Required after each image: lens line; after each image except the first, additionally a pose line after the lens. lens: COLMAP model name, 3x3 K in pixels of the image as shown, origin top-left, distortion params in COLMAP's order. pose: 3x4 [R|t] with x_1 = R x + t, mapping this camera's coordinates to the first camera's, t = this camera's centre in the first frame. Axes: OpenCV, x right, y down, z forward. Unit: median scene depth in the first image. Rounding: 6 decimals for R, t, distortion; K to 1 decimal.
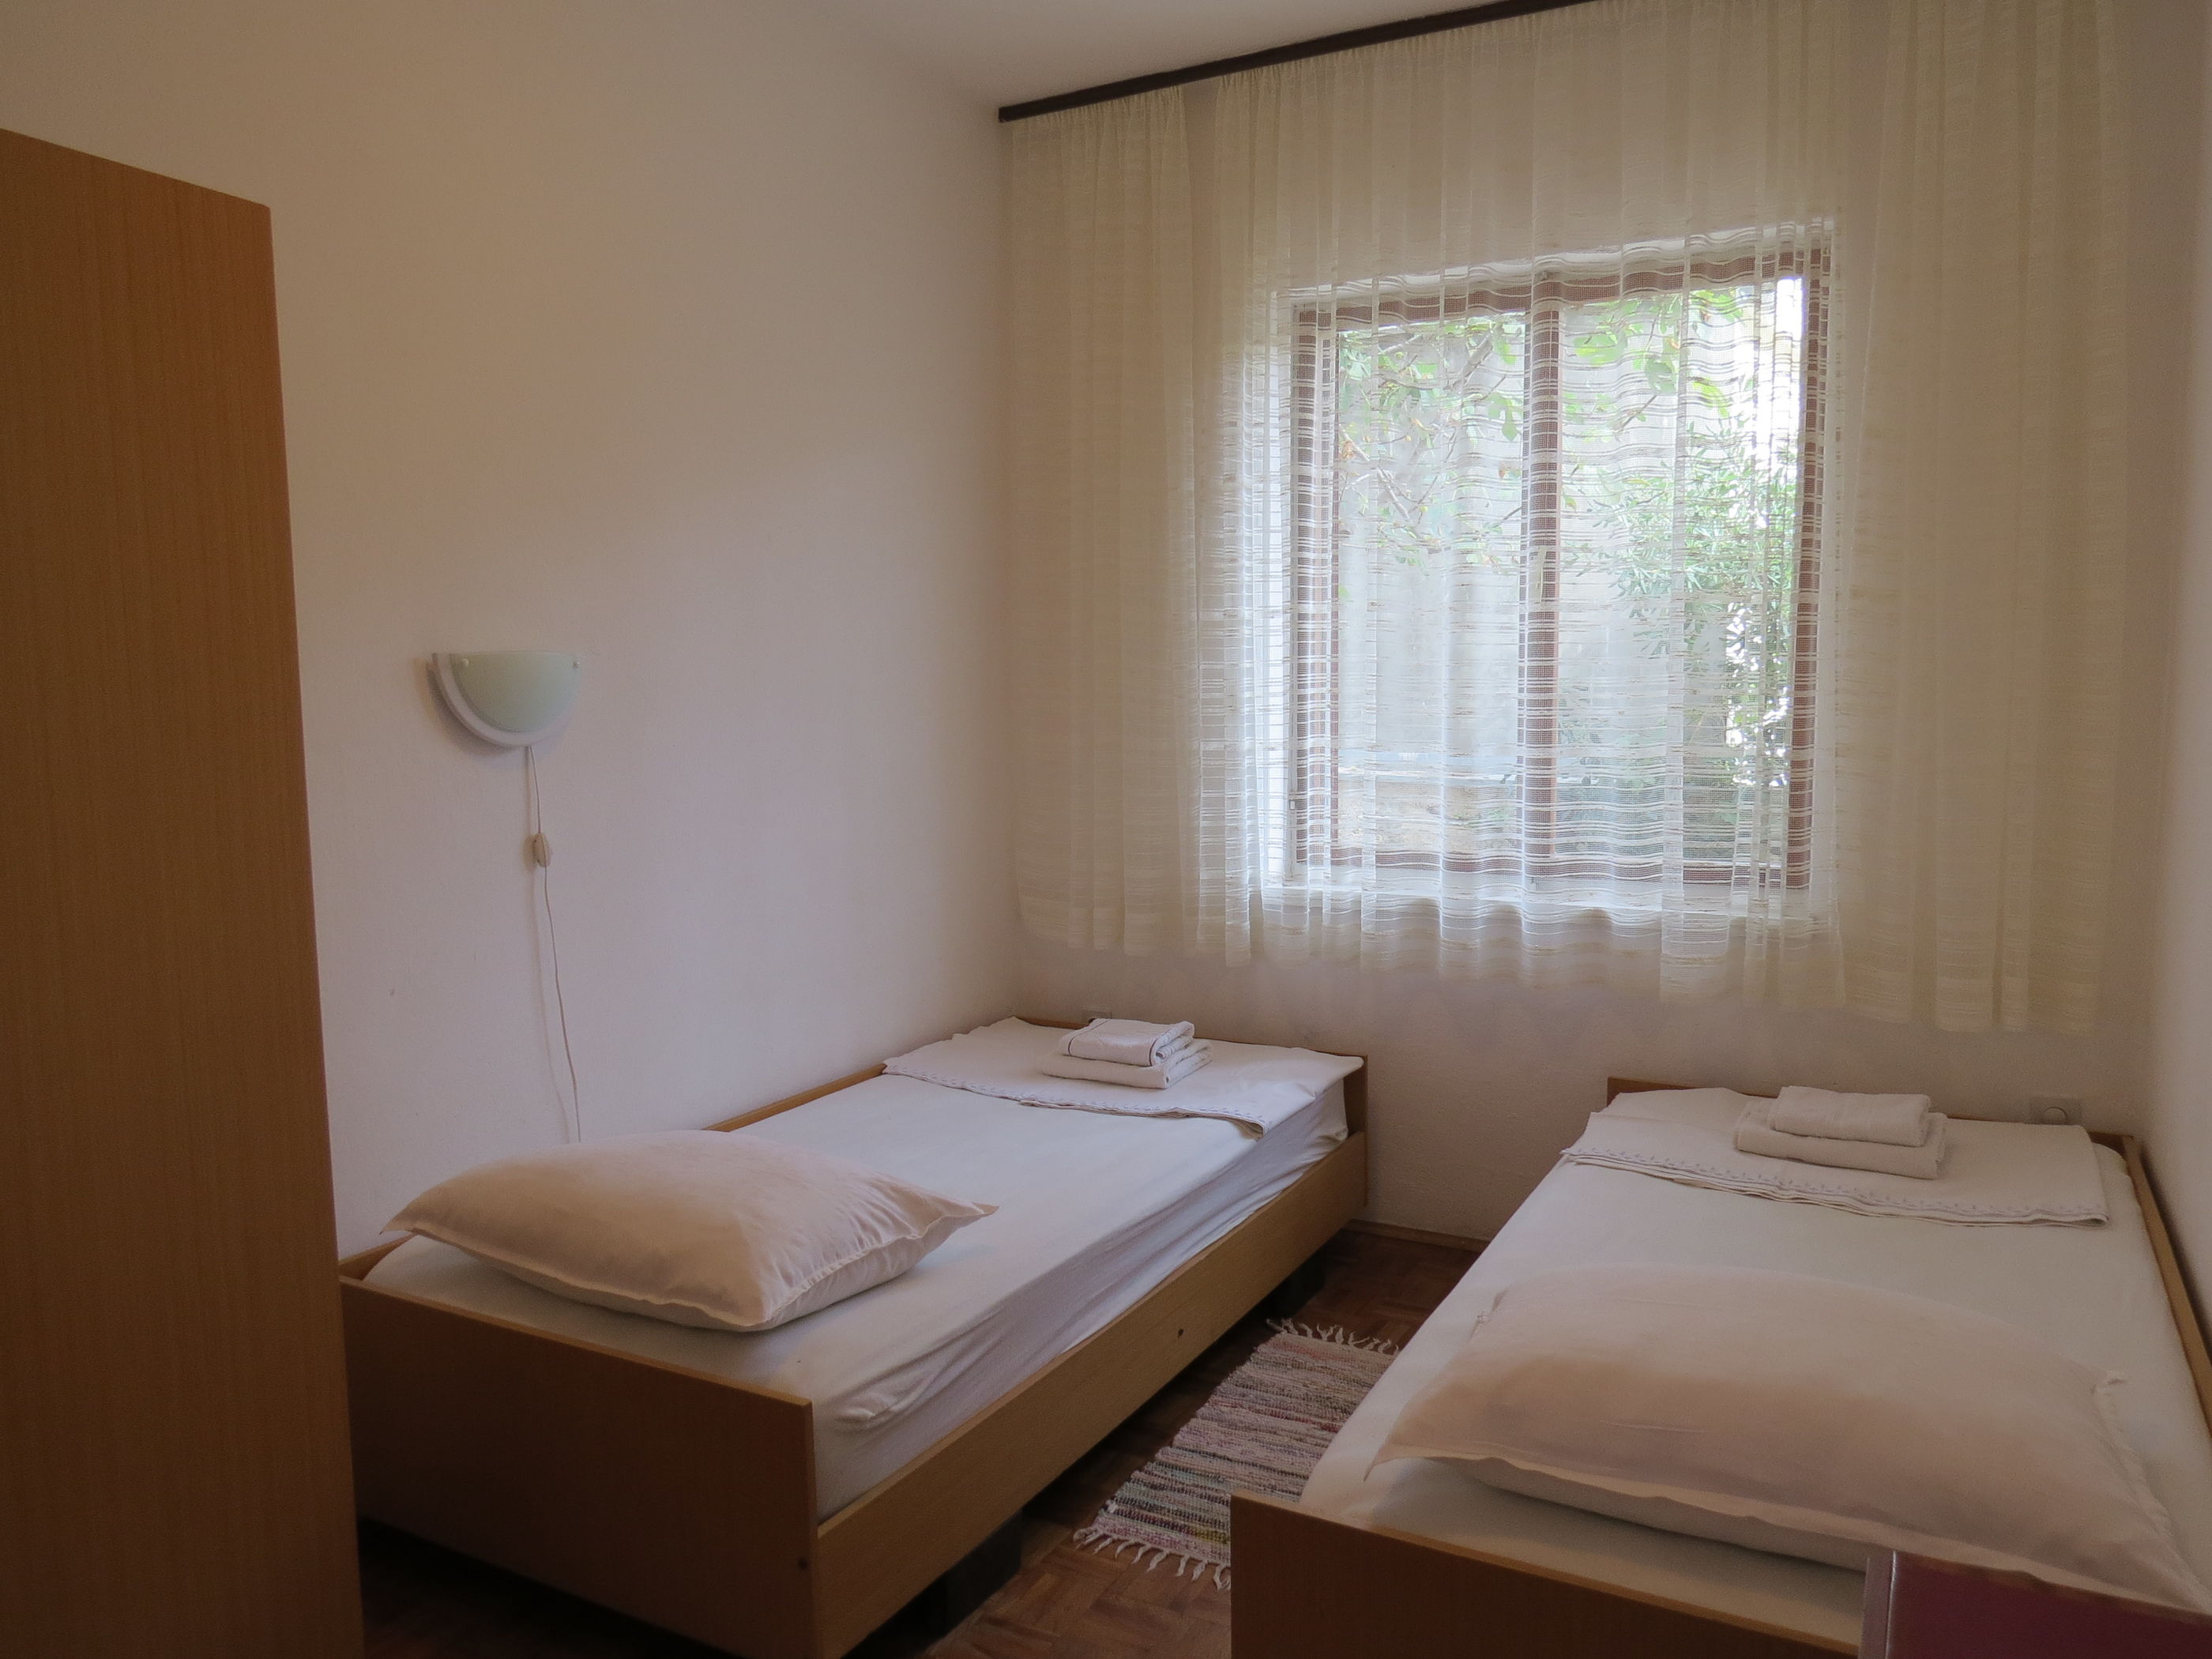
lens RADIAL K [[1548.2, 0, 1107.8], [0, 1548.2, 859.5], [0, 0, 1]] dist [-0.022959, 0.005154]
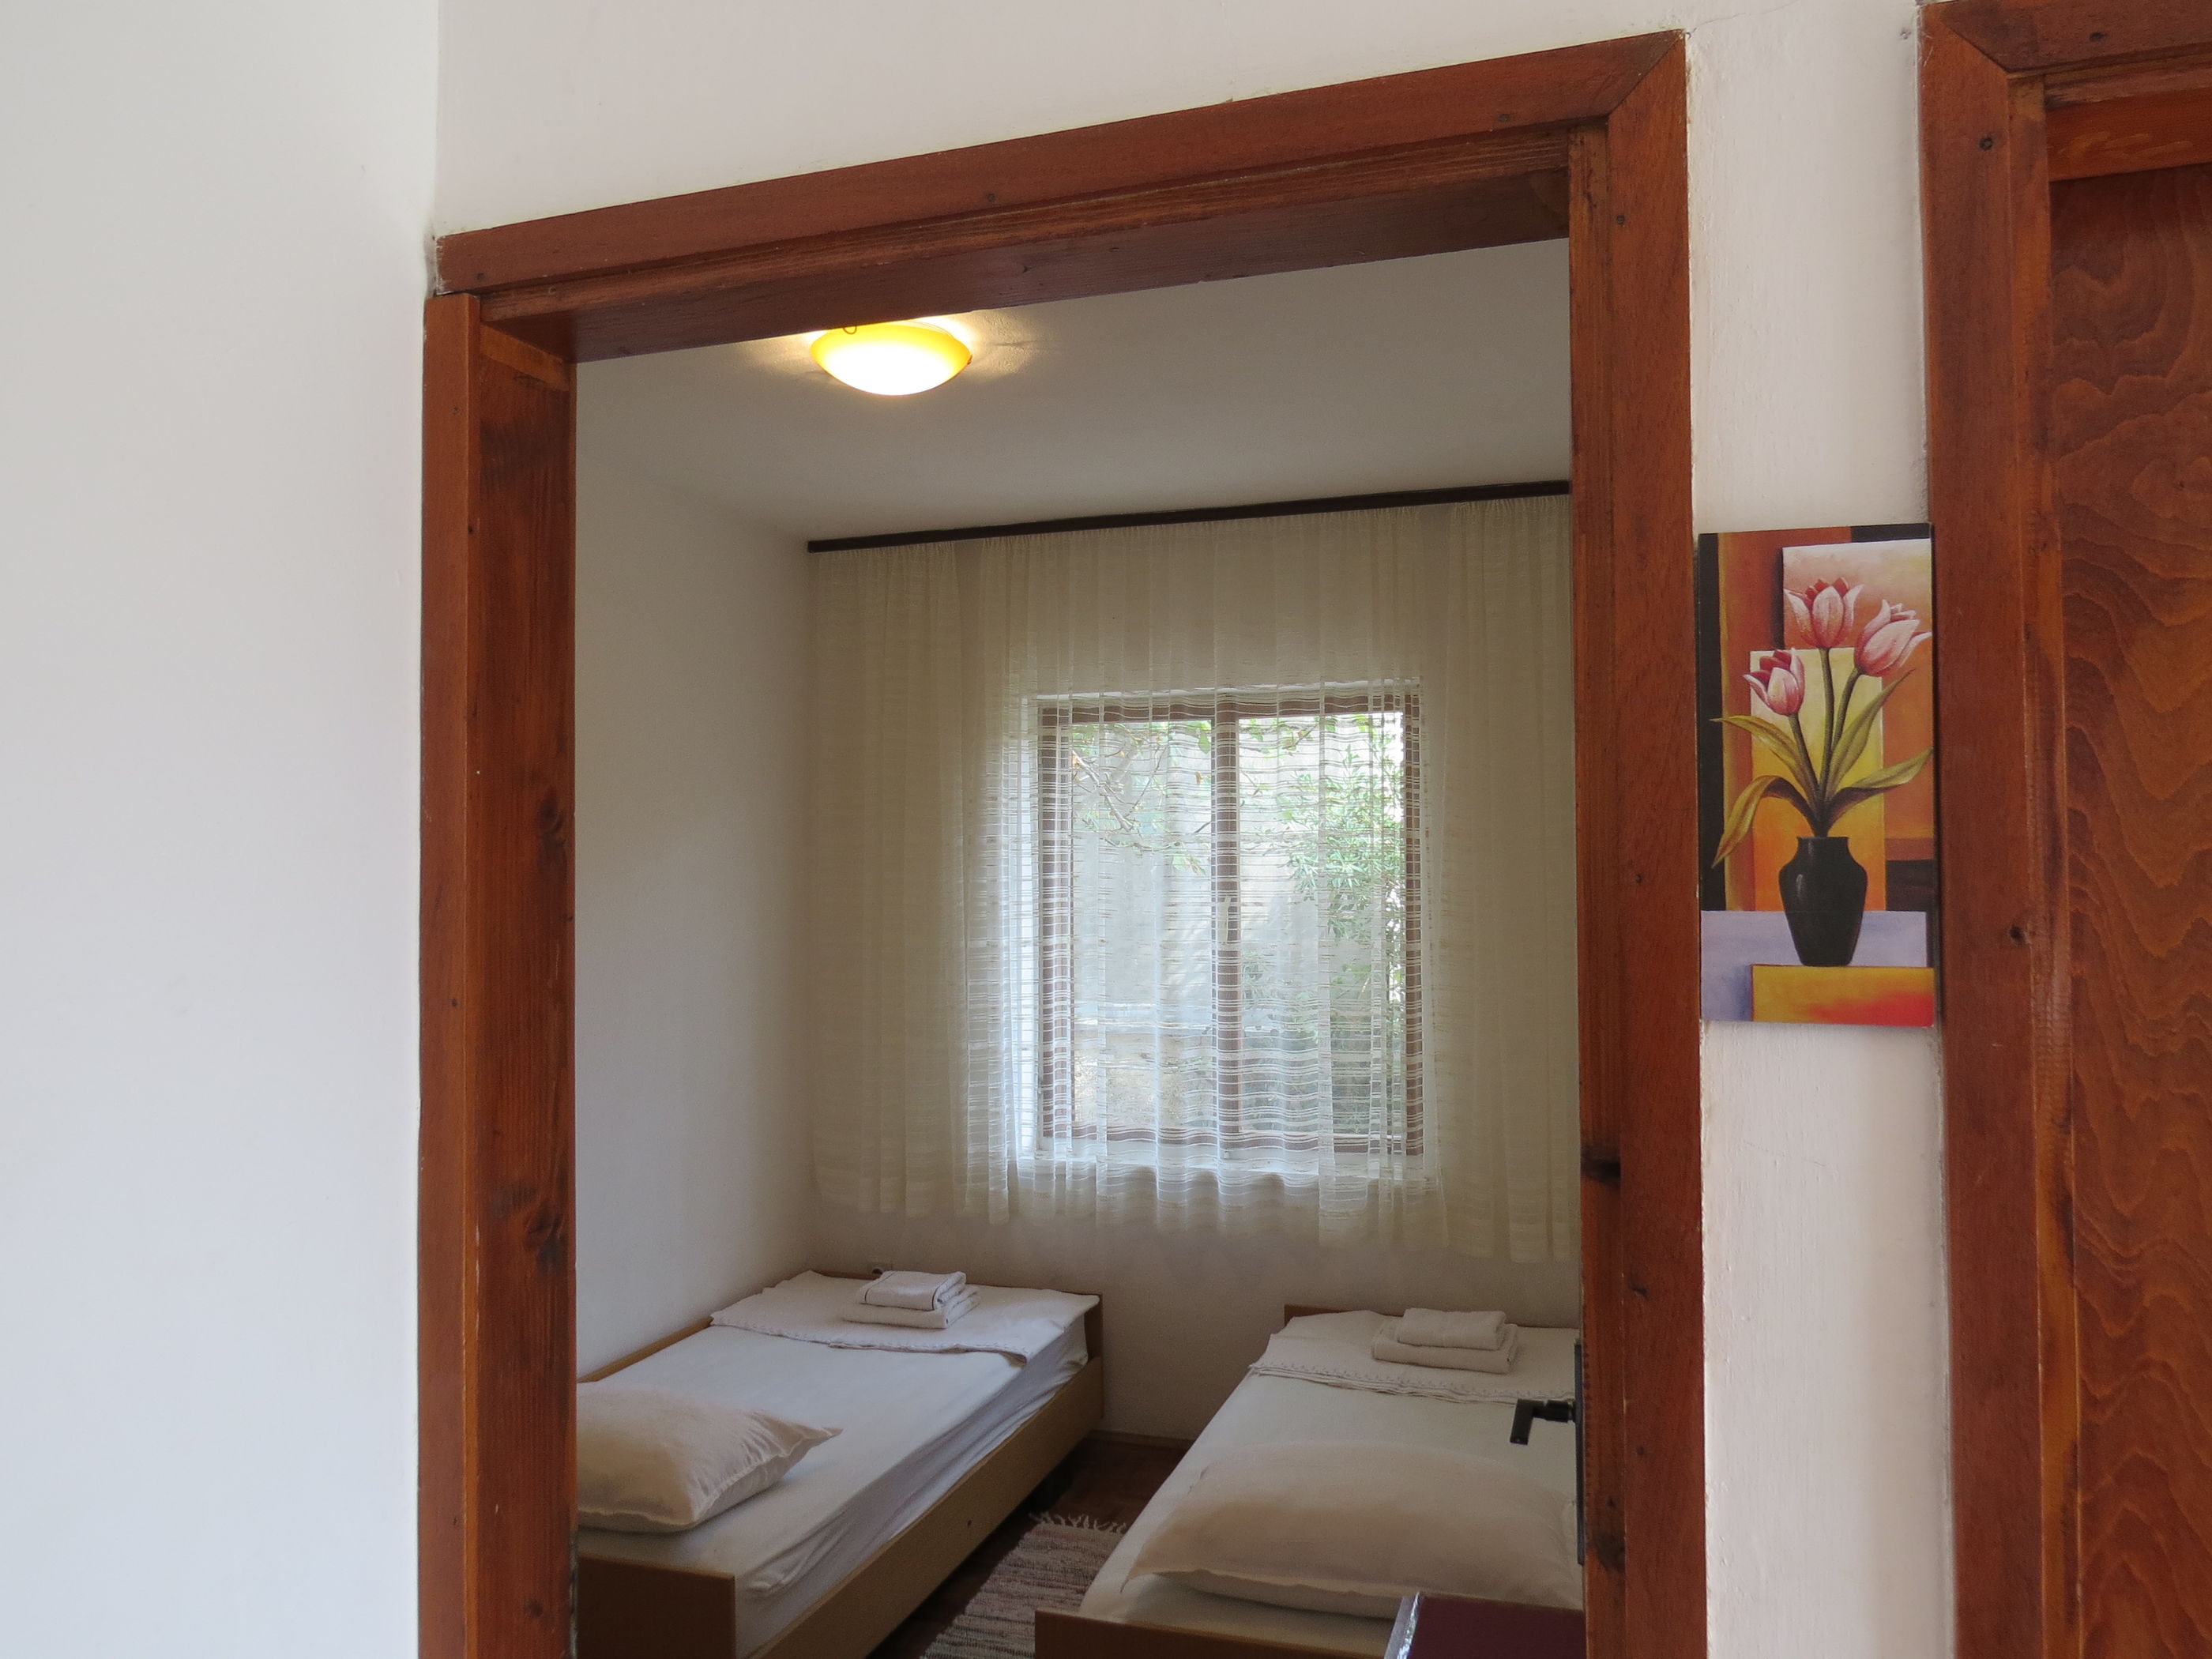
lens RADIAL K [[1548.2, 0, 1107.8], [0, 1548.2, 859.5], [0, 0, 1]] dist [-0.022959, 0.005154]
pose [[0.982984, 0.010438, 0.183394, -0.069427], [0.014253, 0.991040, -0.132800, -0.063011], [-0.183137, 0.133155, 0.974028, -0.306343]]
